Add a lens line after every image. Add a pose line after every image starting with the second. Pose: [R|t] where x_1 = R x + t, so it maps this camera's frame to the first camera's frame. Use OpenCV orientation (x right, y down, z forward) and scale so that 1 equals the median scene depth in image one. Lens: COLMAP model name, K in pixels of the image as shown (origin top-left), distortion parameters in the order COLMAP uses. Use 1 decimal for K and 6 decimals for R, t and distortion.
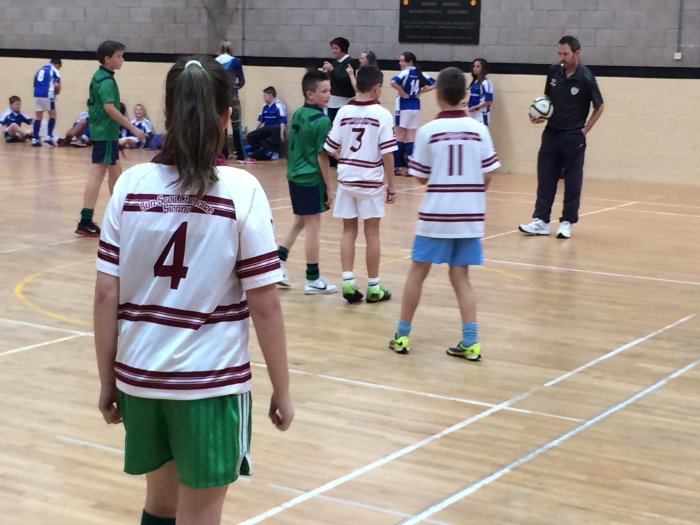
lens RADIAL K [[1424.3, 0, 357.1], [0, 1424.3, 259.6], [0, 0, 1]] dist [0.088650, 0.000000]
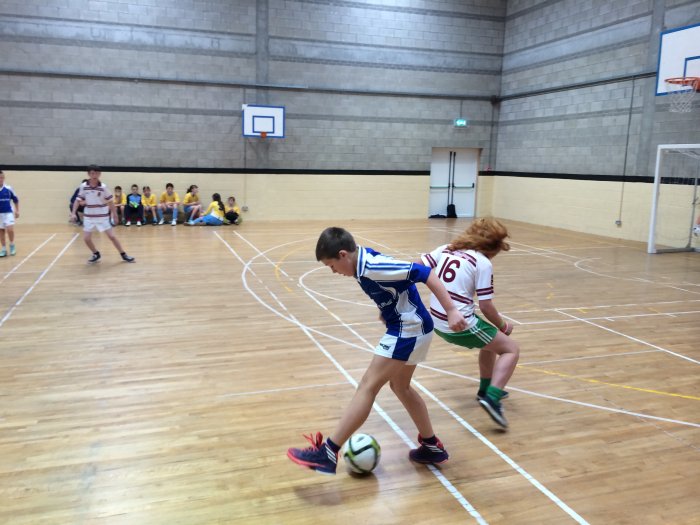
lens RADIAL K [[618.4, 0, 351.2], [0, 618.4, 253.2], [0, 0, 1]] dist [0.077084, -0.096732]
pose [[0.623669, -0.125915, 0.771481, -0.172263], [0.114656, 0.991002, 0.069055, -0.019350], [-0.773234, 0.045387, 0.632494, 0.101937]]
